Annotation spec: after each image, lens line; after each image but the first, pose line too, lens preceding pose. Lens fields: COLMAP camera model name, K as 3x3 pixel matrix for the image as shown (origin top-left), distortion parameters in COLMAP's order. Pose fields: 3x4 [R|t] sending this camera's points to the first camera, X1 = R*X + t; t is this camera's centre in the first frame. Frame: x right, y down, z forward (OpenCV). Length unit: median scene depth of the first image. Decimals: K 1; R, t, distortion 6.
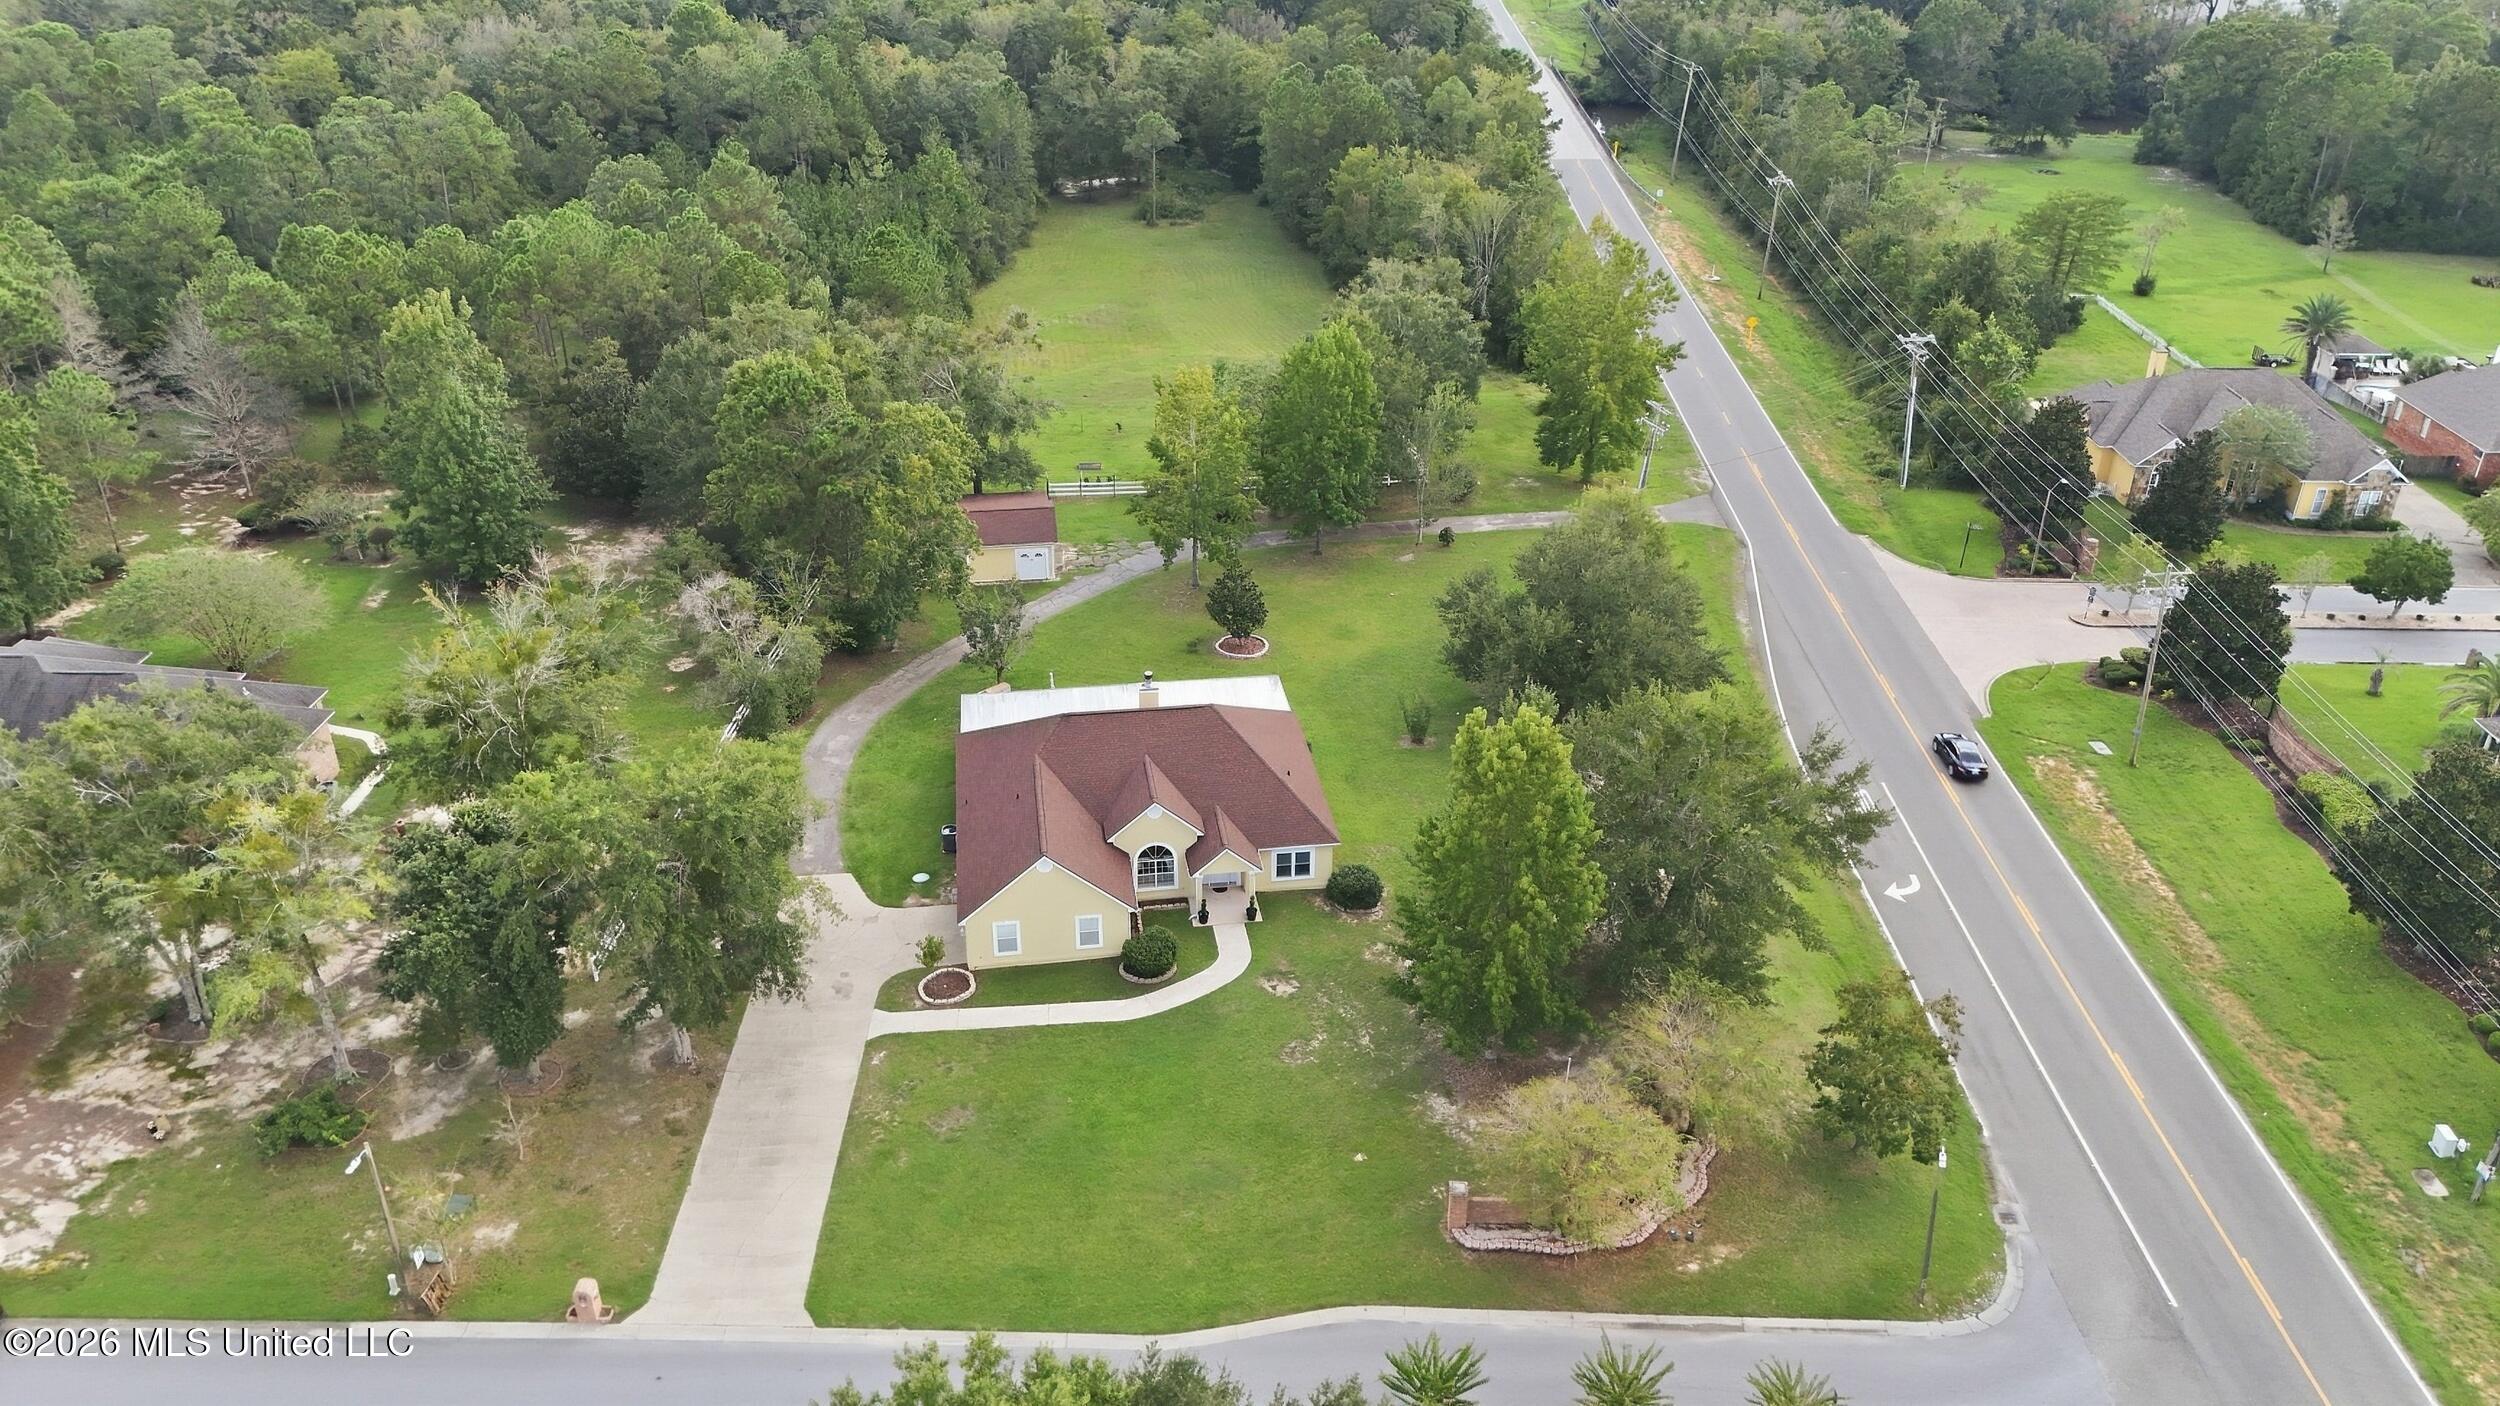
lens RADIAL K [[1834.9, 0, 1244.3], [0, 1834.9, 709.9], [0, 0, 1]] dist [0.084274, -0.082399]
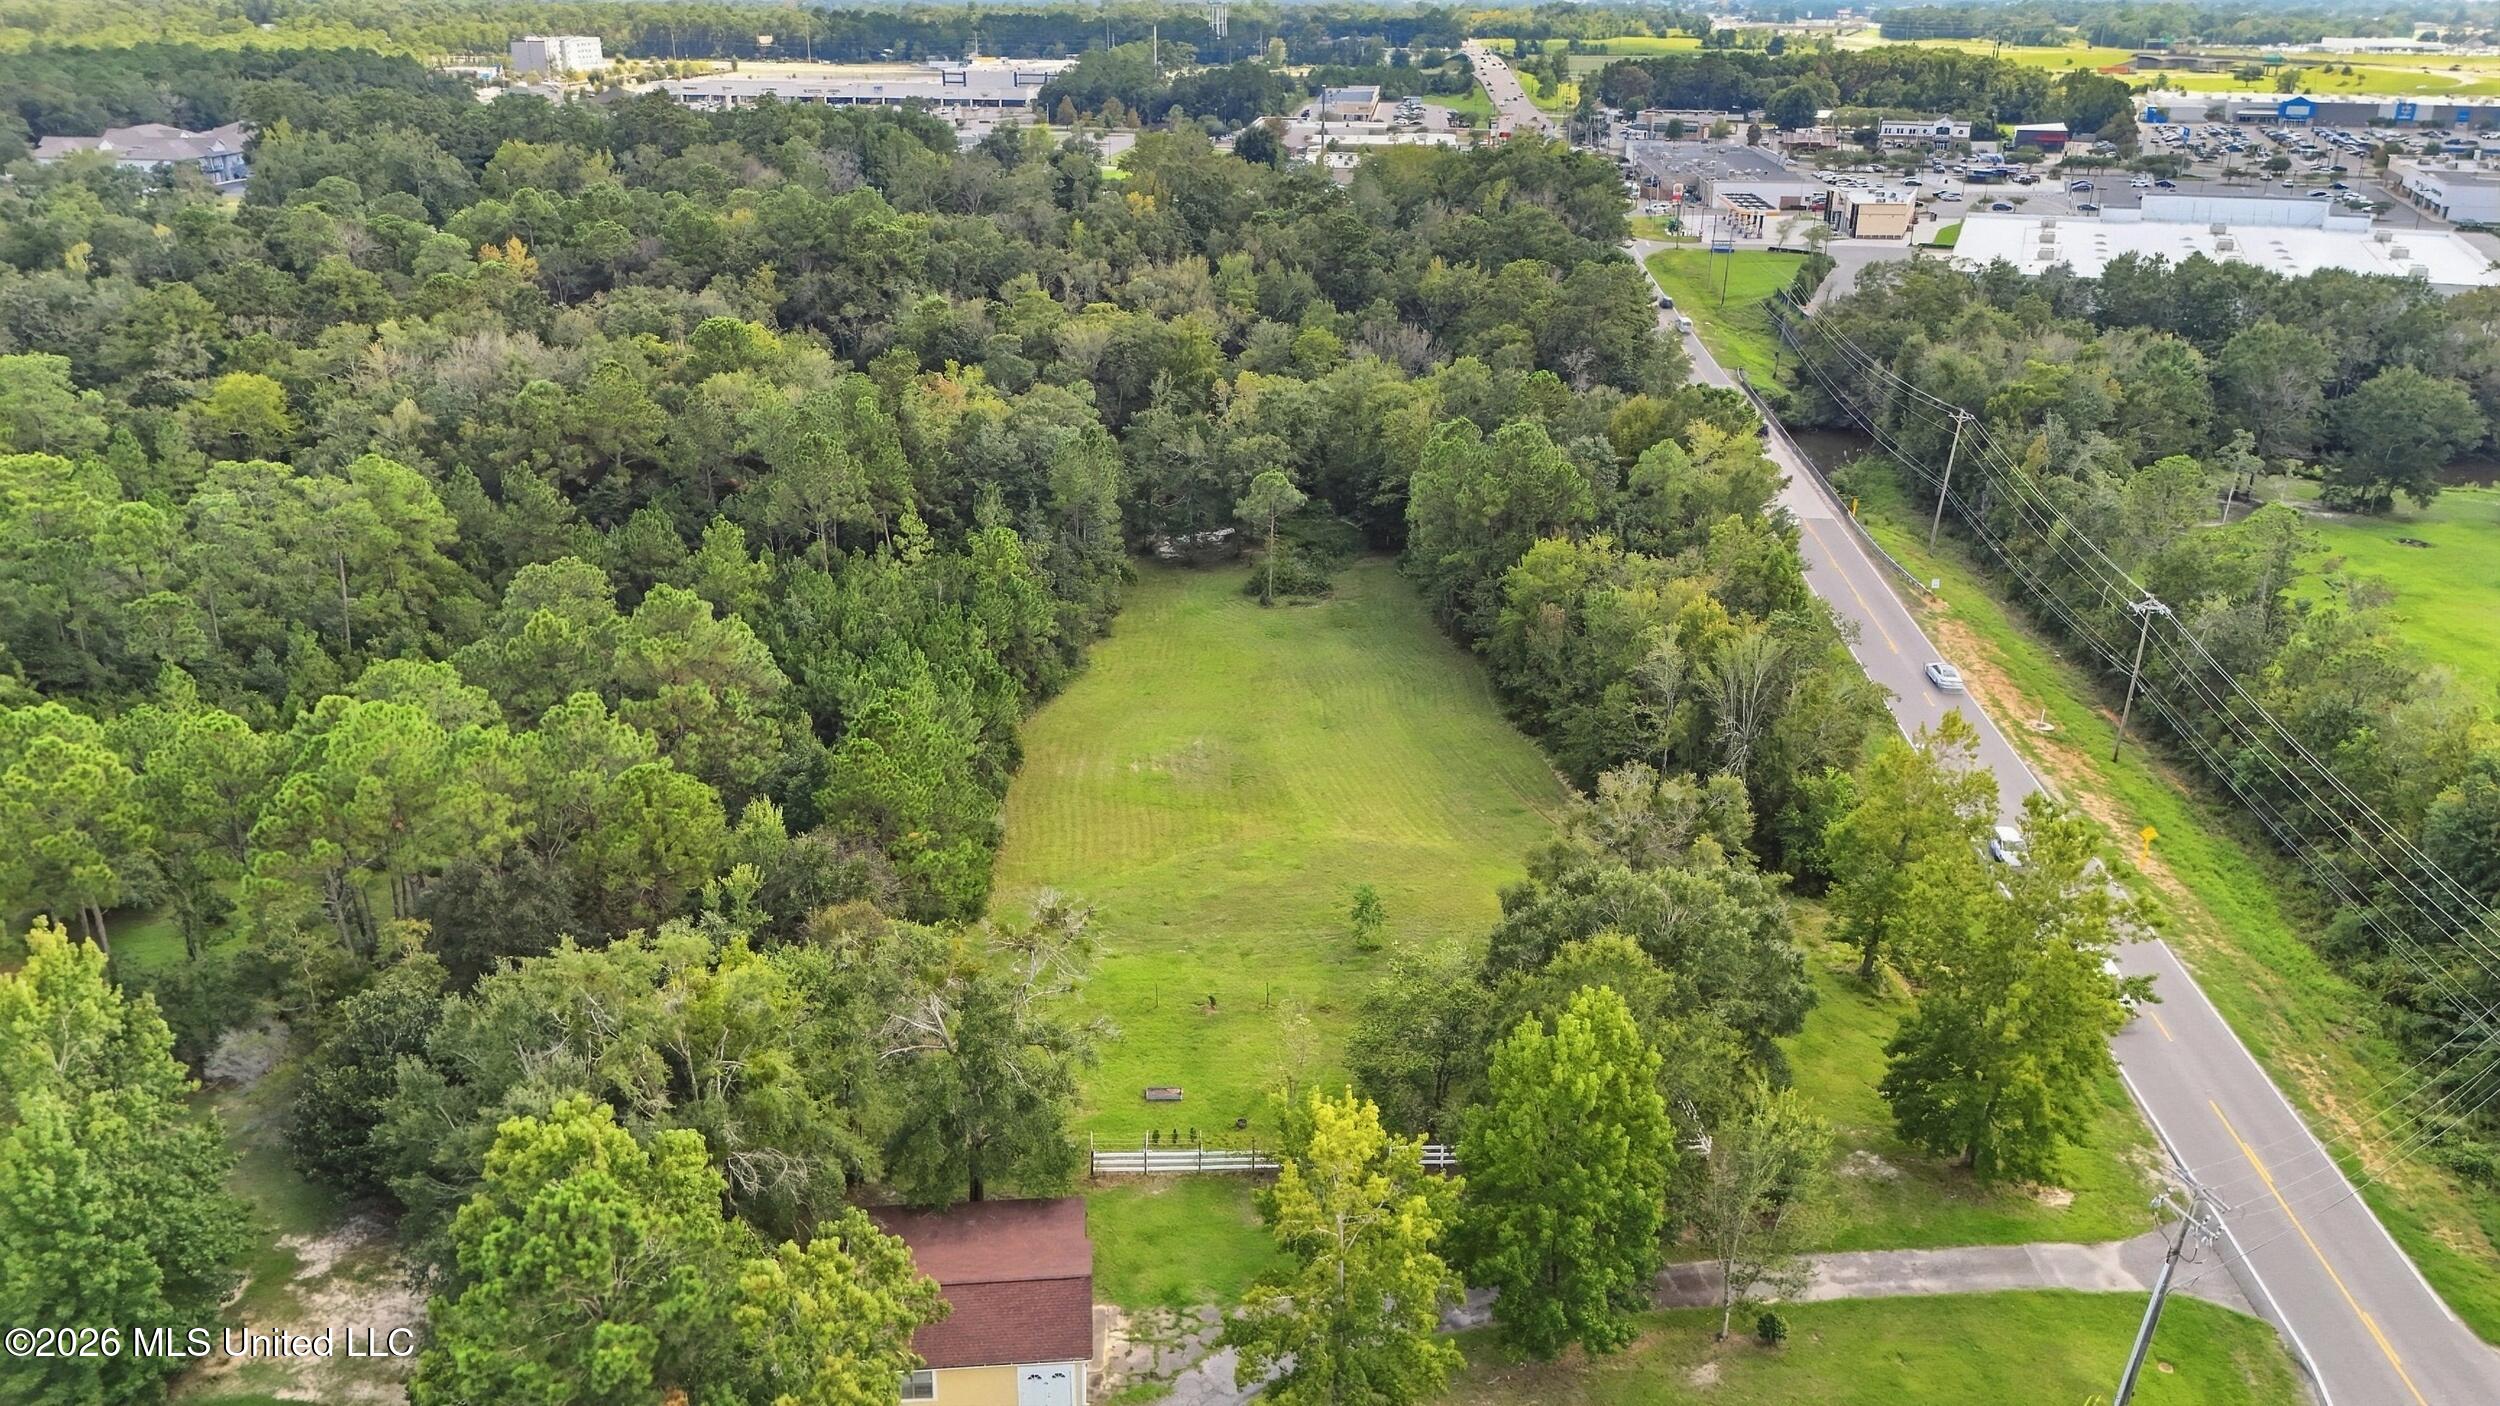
lens RADIAL K [[1834.9, 0, 1244.3], [0, 1834.9, 709.9], [0, 0, 1]] dist [0.084274, -0.082399]
pose [[0.998231, 0.023338, -0.054676, -0.024305], [-0.029691, 0.992519, -0.118426, -0.192285], [0.051503, 0.119840, 0.991456, 0.353230]]
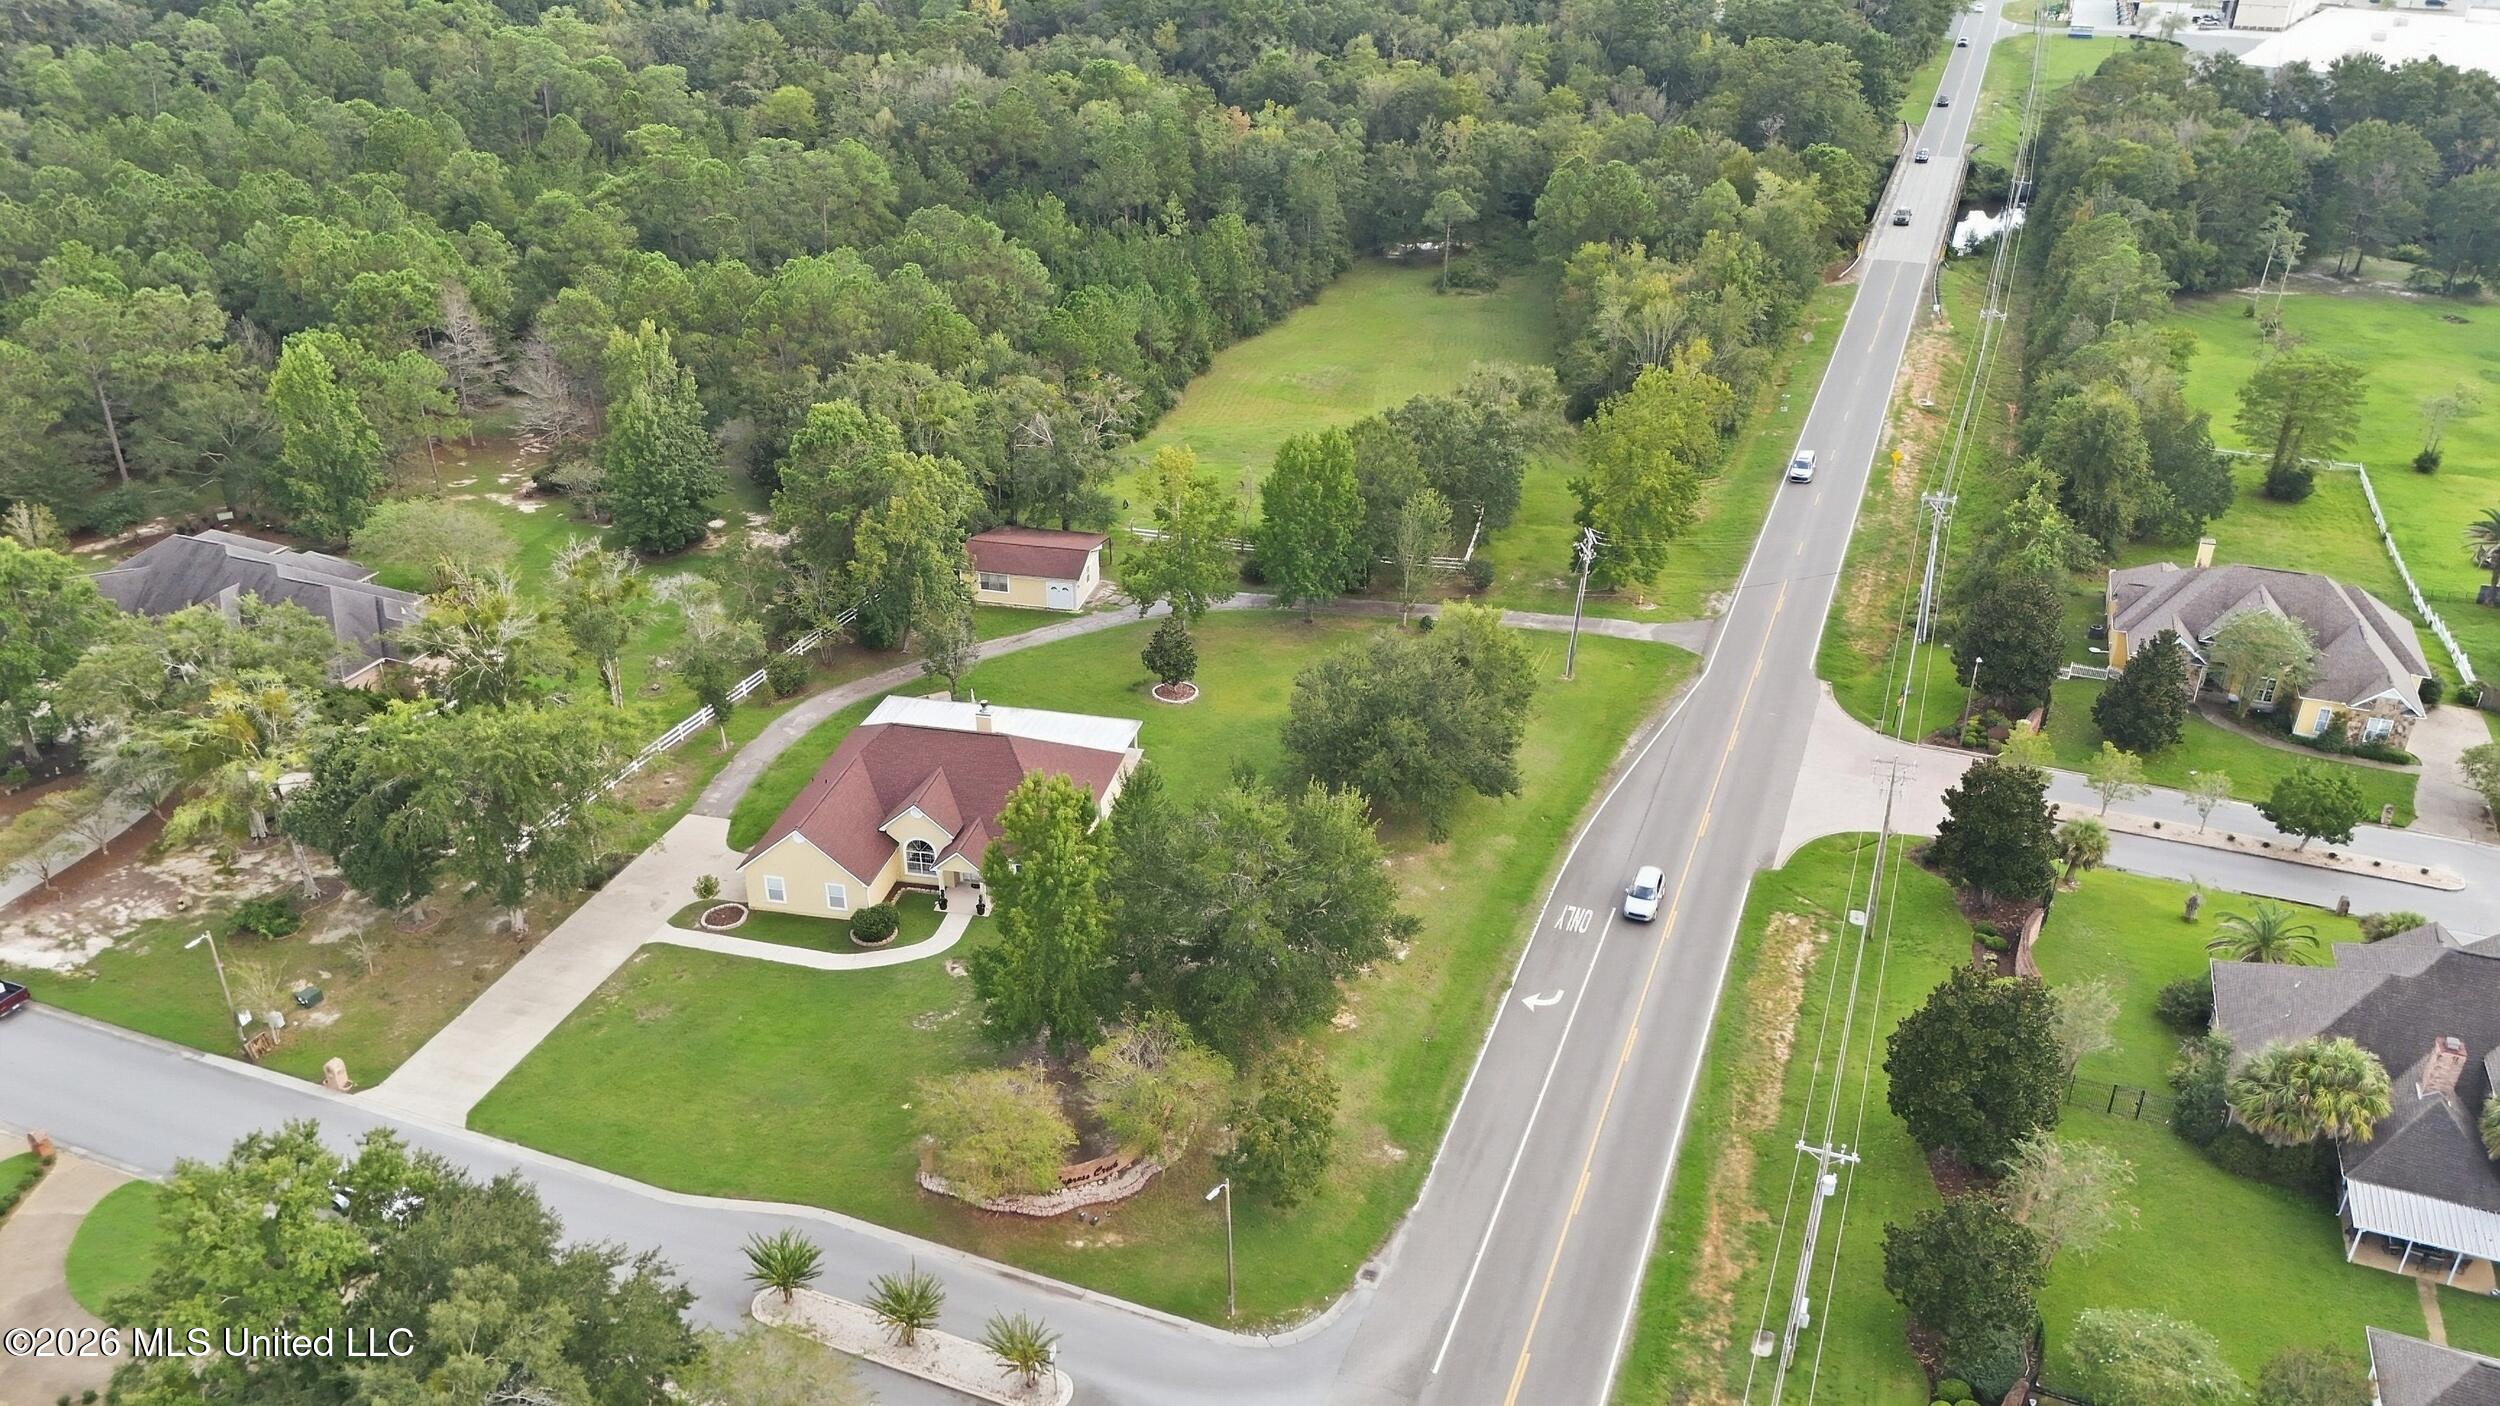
lens RADIAL K [[1834.9, 0, 1244.3], [0, 1834.9, 709.9], [0, 0, 1]] dist [0.084274, -0.082399]
pose [[0.939830, 0.159235, -0.302265, 0.313172], [-0.160085, 0.986855, 0.022133, -0.045299], [0.301816, 0.027587, 0.952967, -0.070831]]
